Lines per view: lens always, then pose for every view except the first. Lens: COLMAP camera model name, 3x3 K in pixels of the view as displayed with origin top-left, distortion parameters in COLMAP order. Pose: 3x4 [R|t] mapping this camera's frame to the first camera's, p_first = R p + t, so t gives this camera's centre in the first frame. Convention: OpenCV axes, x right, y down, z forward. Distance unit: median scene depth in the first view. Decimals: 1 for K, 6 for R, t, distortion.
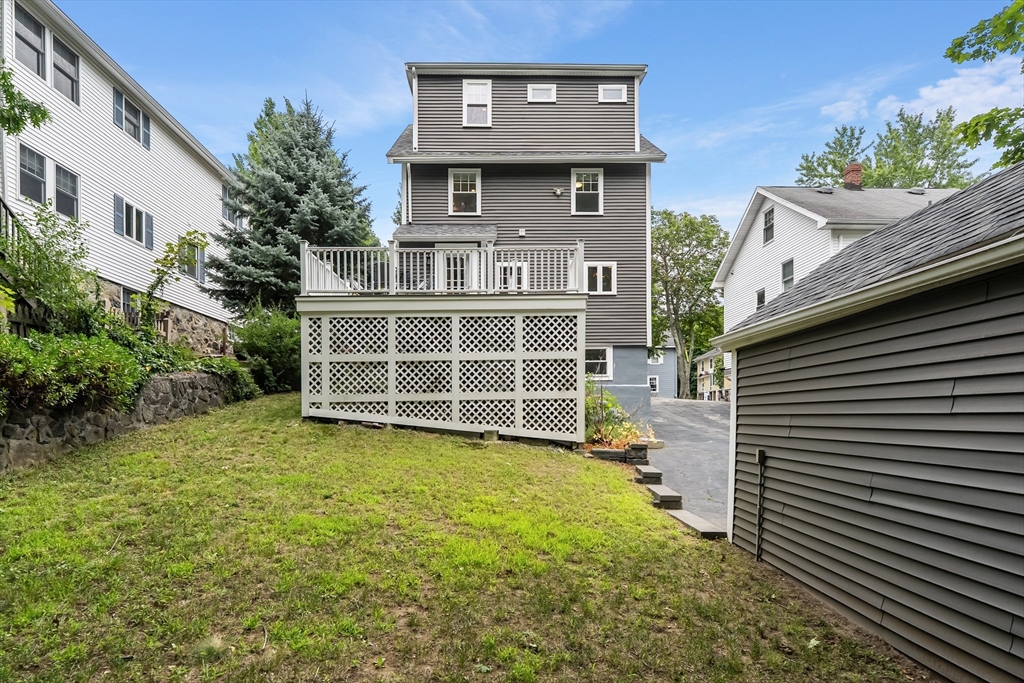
lens RADIAL K [[582.6, 0, 511.3], [0, 582.6, 427.3], [0, 0, 1]] dist [-0.012765, -0.000543]
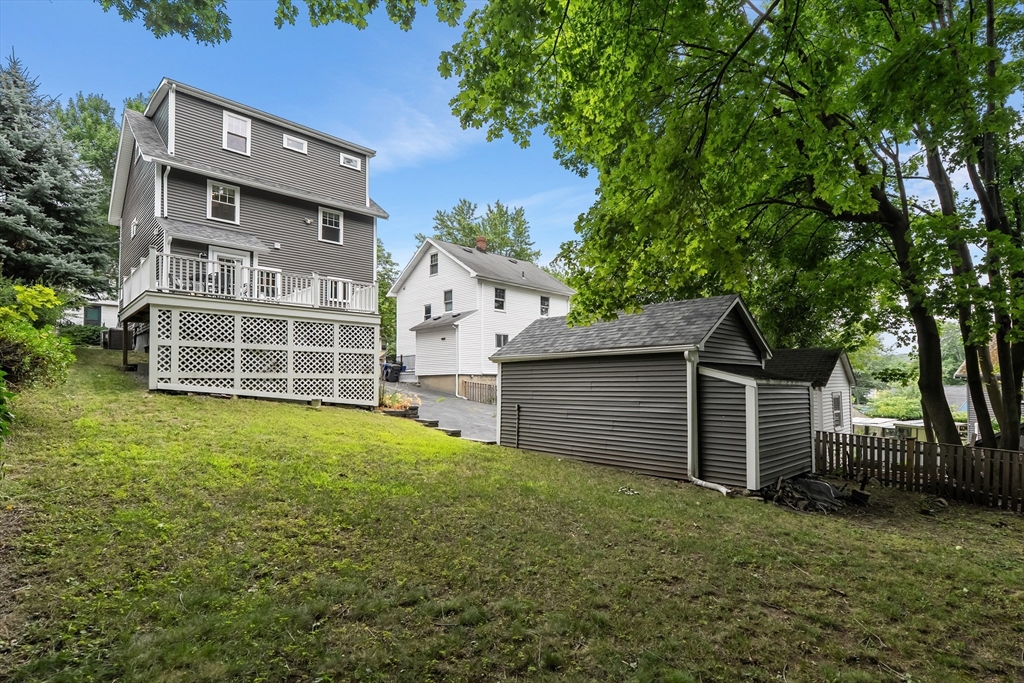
lens RADIAL K [[538.9, 0, 512.5], [0, 538.9, 385.0], [0, 0, 1]] dist [-0.000373, -0.000045]
pose [[0.768310, 0.007779, 0.640030, -0.505723], [0.006875, 0.999768, -0.020405, 0.000841], [-0.640041, 0.020078, 0.768079, -0.359770]]
